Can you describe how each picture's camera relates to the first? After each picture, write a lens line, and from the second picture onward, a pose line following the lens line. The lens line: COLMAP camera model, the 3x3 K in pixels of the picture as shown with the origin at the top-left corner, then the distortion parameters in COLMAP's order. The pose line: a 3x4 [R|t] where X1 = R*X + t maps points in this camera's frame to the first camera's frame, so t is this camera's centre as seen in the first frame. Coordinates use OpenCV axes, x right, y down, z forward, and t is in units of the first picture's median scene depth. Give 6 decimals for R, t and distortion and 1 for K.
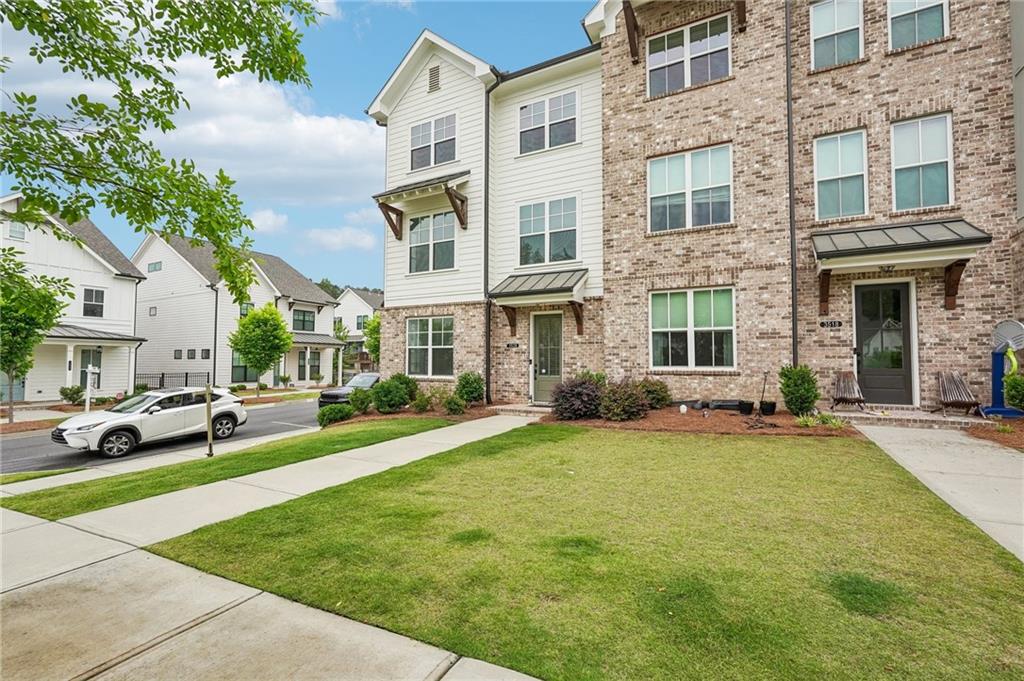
lens RADIAL K [[460.5, 0, 512.0], [0, 460.5, 340.5], [0, 0, 1]] dist [-0.001553, 0.004502]
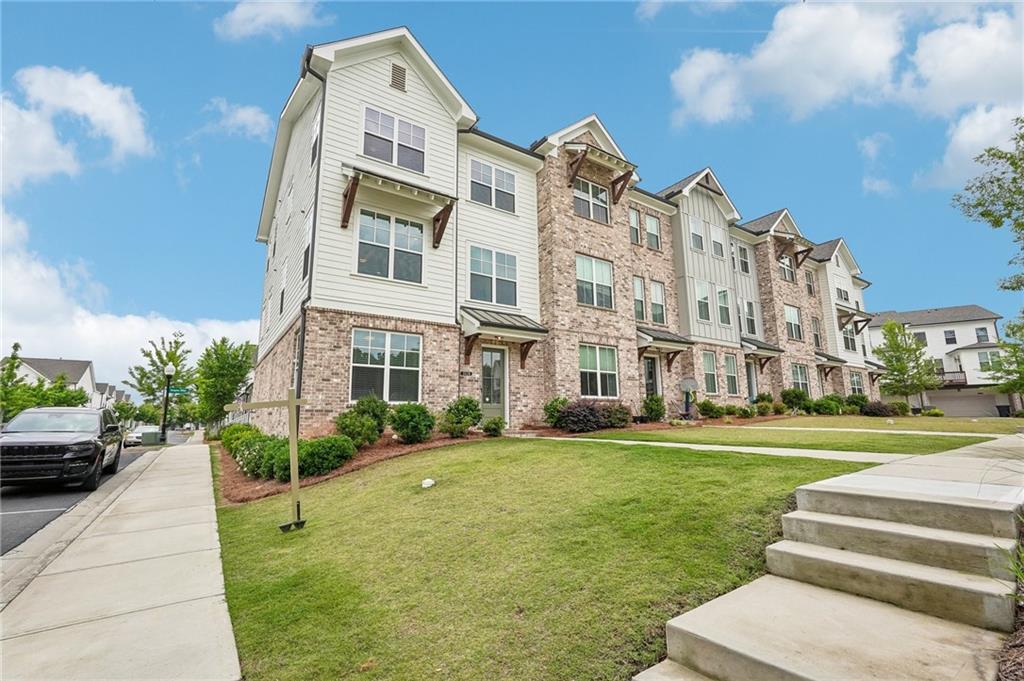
lens RADIAL K [[460.5, 0, 512.0], [0, 460.5, 340.5], [0, 0, 1]] dist [-0.001553, 0.004502]
pose [[0.452664, 0.153649, 0.878343, -1.051249], [-0.028755, 0.987045, -0.157845, 0.118478], [-0.891217, 0.046194, 0.451218, 0.541181]]
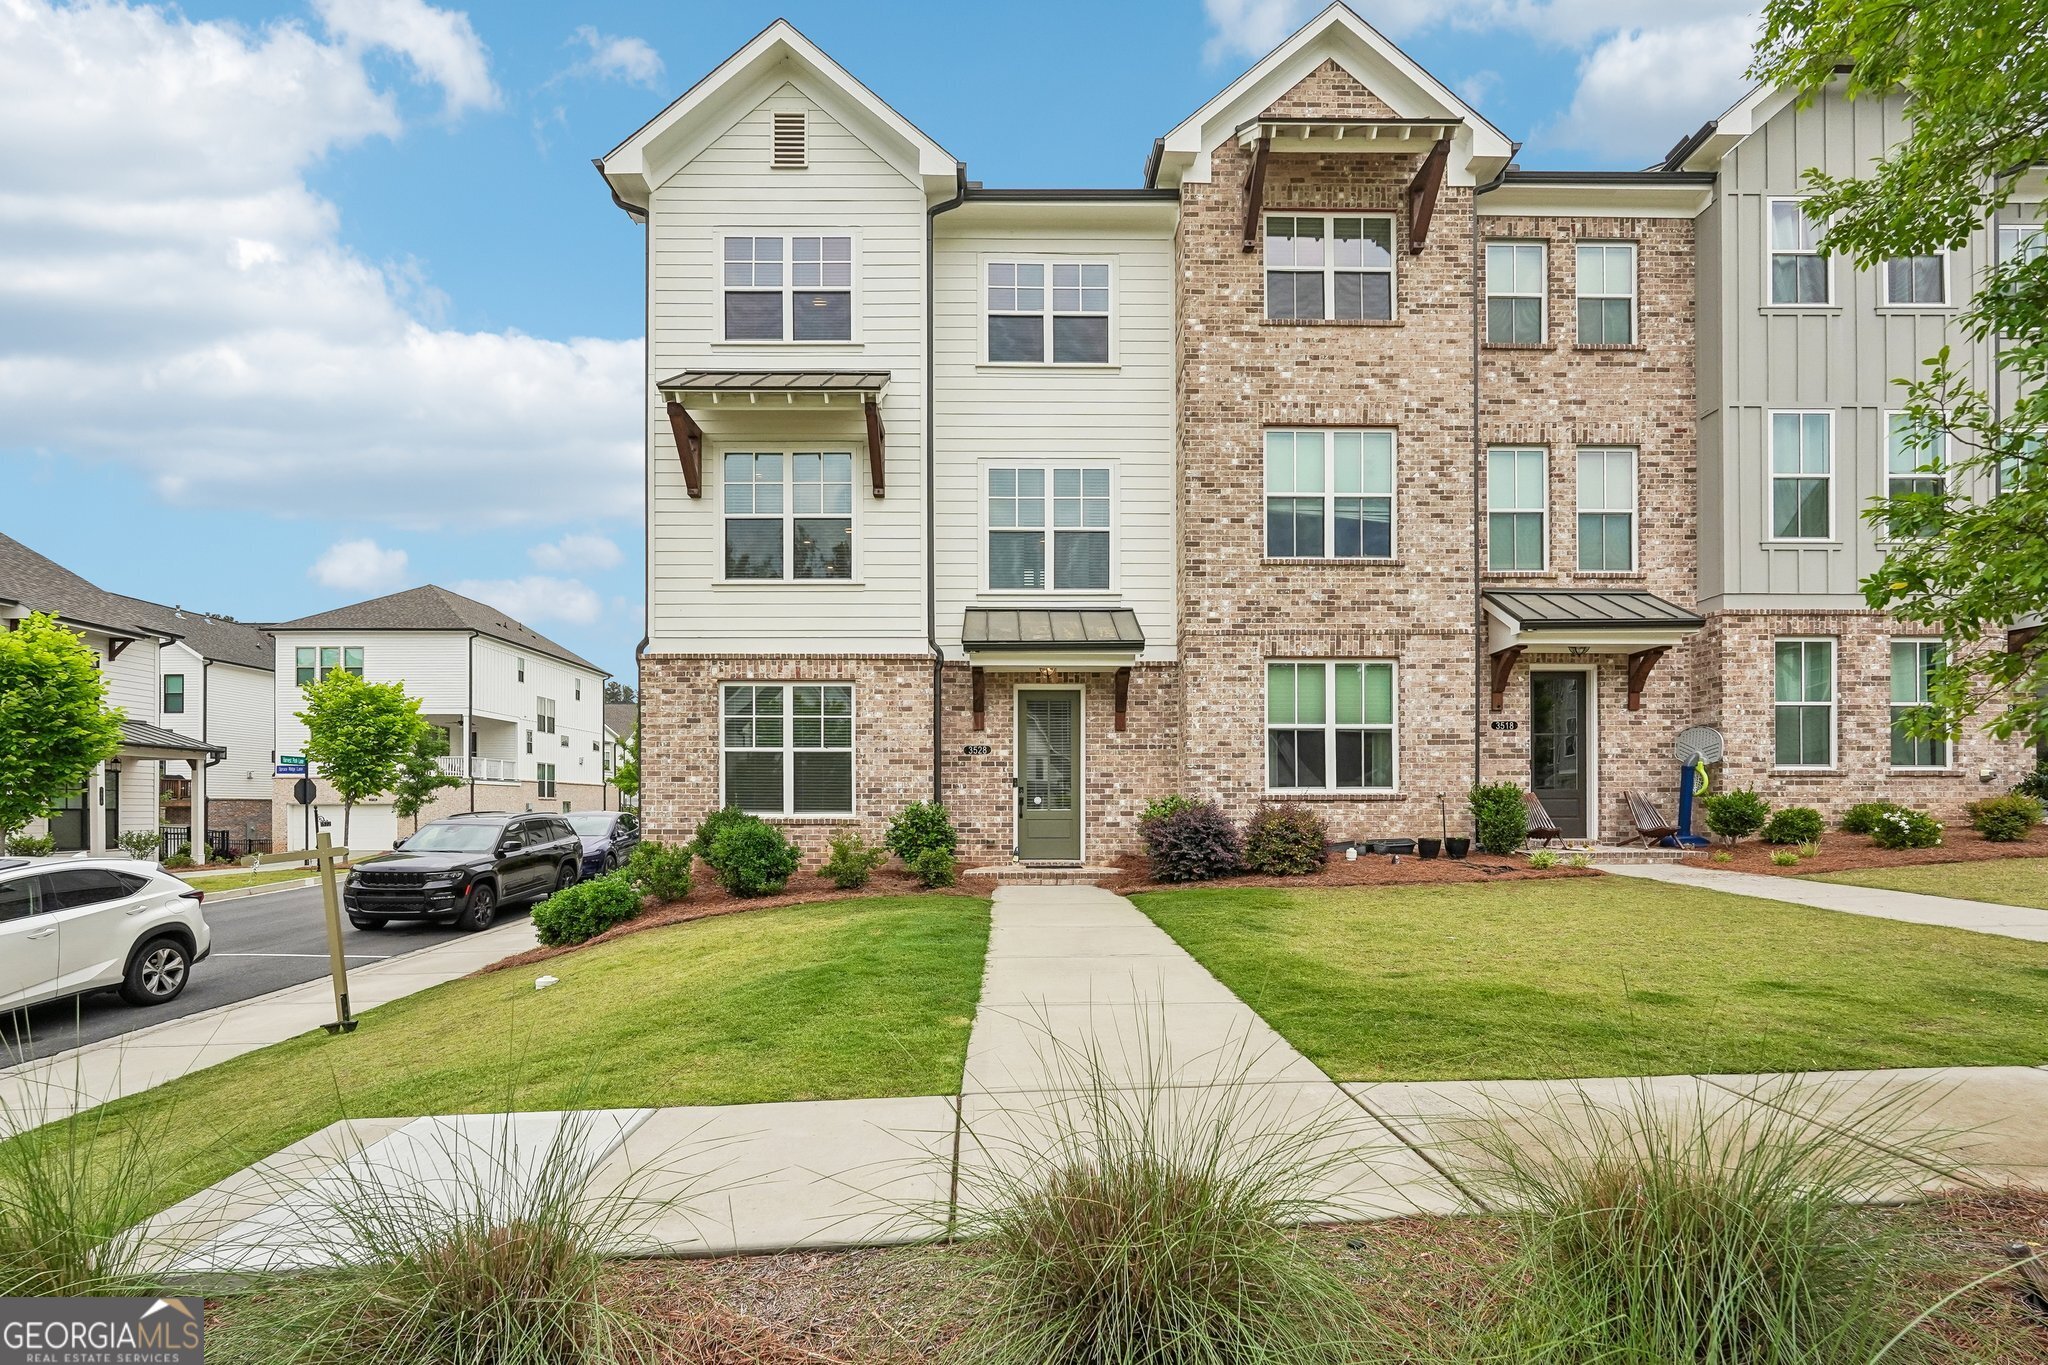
lens RADIAL K [[966.4, 0, 1022.1], [0, 966.4, 802.8], [0, 0, 1]] dist [-0.002659, 0.000174]
pose [[0.871558, -0.003424, 0.490281, -0.569910], [-0.017683, 0.999106, 0.038412, 0.033184], [-0.489974, -0.042147, 0.870718, 0.080473]]
